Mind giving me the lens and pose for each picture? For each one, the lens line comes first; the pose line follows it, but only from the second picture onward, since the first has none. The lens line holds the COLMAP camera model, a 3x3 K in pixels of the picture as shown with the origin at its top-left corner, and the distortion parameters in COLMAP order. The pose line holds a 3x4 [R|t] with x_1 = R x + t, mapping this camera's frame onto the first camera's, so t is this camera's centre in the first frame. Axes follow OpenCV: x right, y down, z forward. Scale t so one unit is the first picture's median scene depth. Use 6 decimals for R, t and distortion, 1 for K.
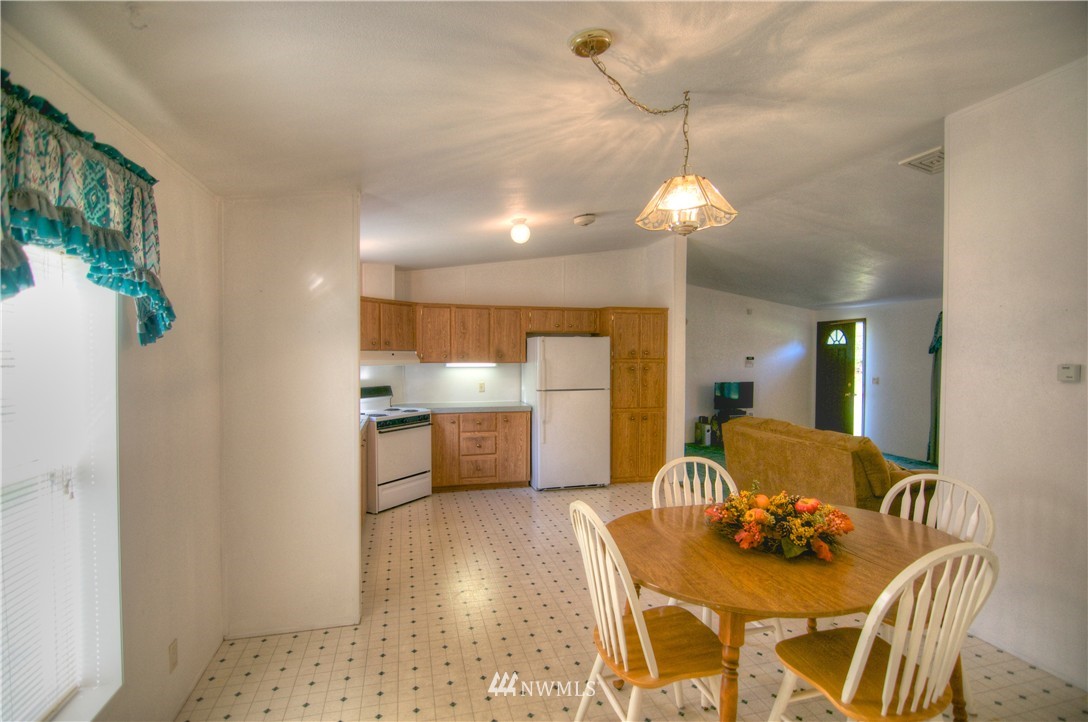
lens RADIAL K [[523.2, 0, 541.7], [0, 523.2, 363.9], [0, 0, 1]] dist [-0.024972, -0.001215]
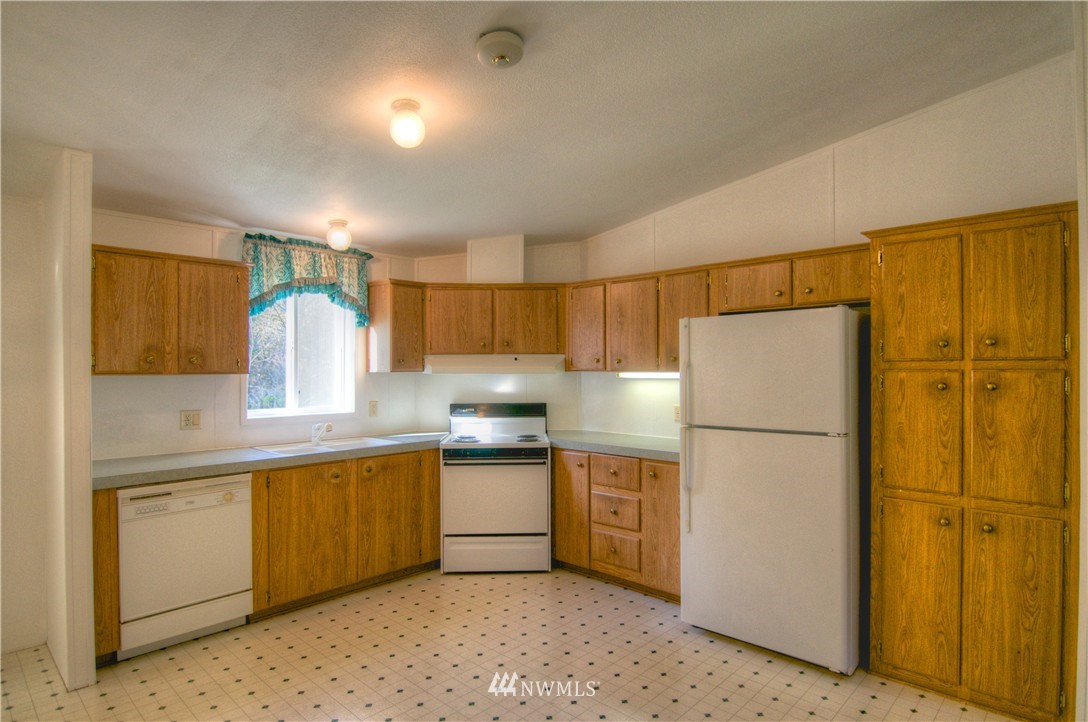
lens RADIAL K [[586.9, 0, 545.7], [0, 586.9, 367.5], [0, 0, 1]] dist [-0.012407, -0.005264]
pose [[0.530571, -0.008345, -0.847599, 0.398708], [-0.011624, 0.999786, -0.017120, 0.006505], [0.847561, 0.018937, 0.530361, 0.578783]]
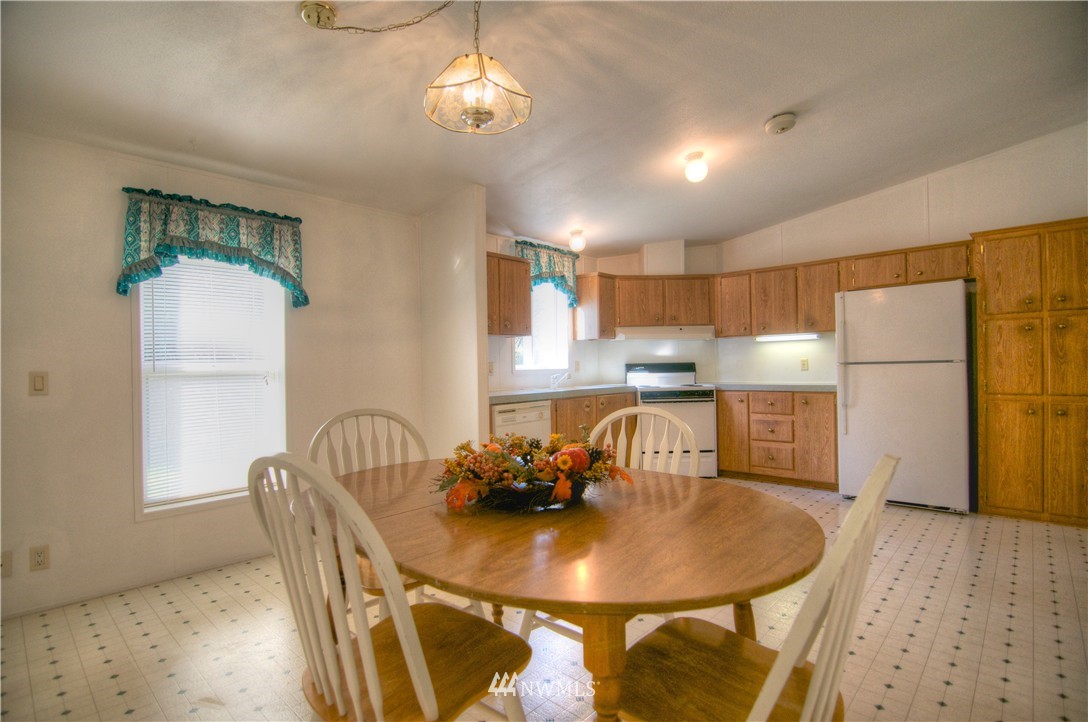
lens RADIAL K [[523.2, 0, 538.1], [0, 523.2, 367.6], [0, 0, 1]] dist [-0.024972, -0.001215]
pose [[0.524325, -0.012070, -0.851432, 0.399967], [0.003011, 0.999920, -0.012320, 0.063631], [0.851513, 0.003896, 0.524320, 0.233605]]
